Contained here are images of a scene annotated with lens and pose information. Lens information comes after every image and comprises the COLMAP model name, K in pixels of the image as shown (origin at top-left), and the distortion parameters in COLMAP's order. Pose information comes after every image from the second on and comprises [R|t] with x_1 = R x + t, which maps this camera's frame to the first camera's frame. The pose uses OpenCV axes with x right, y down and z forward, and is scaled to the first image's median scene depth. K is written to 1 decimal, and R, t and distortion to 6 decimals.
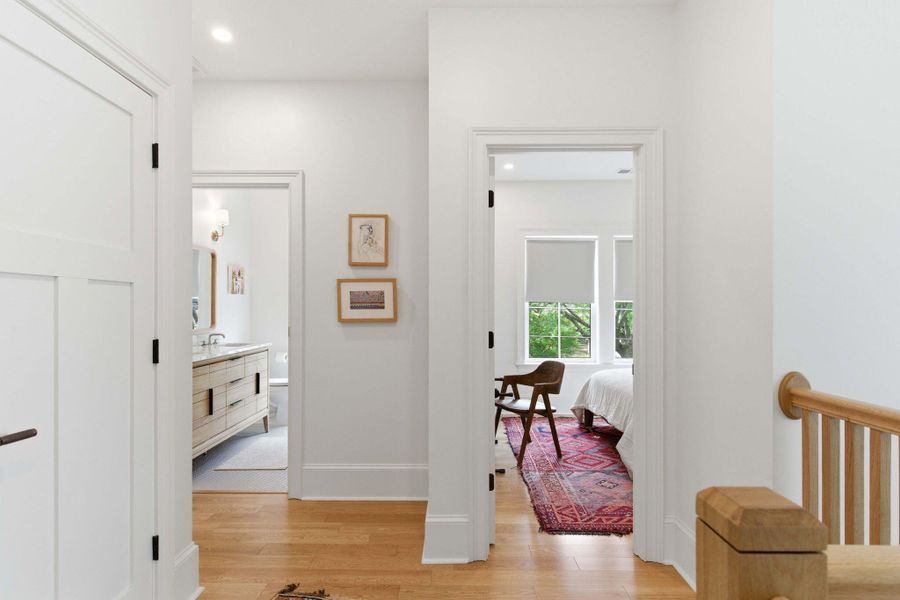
lens RADIAL K [[426.2, 0, 448.7], [0, 426.2, 306.4], [0, 0, 1]] dist [0.002383, -0.000079]
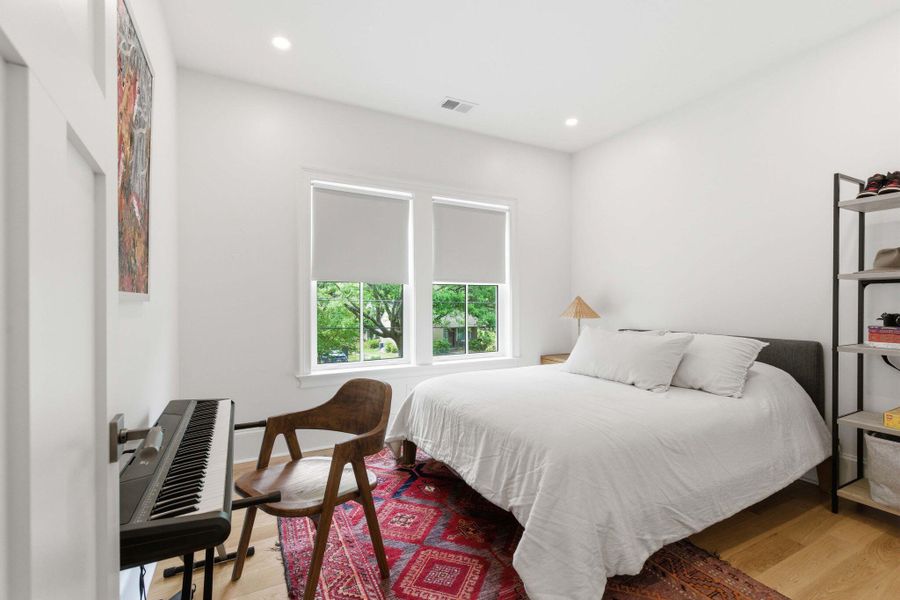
lens RADIAL K [[414.0, 0, 450.2], [0, 414.0, 306.8], [0, 0, 1]] dist [0.000993, -0.000330]
pose [[0.874559, -0.002516, 0.484913, 0.081961], [-0.007582, 0.999793, 0.018861, 0.025961], [-0.484860, -0.020172, 0.874359, 0.483356]]
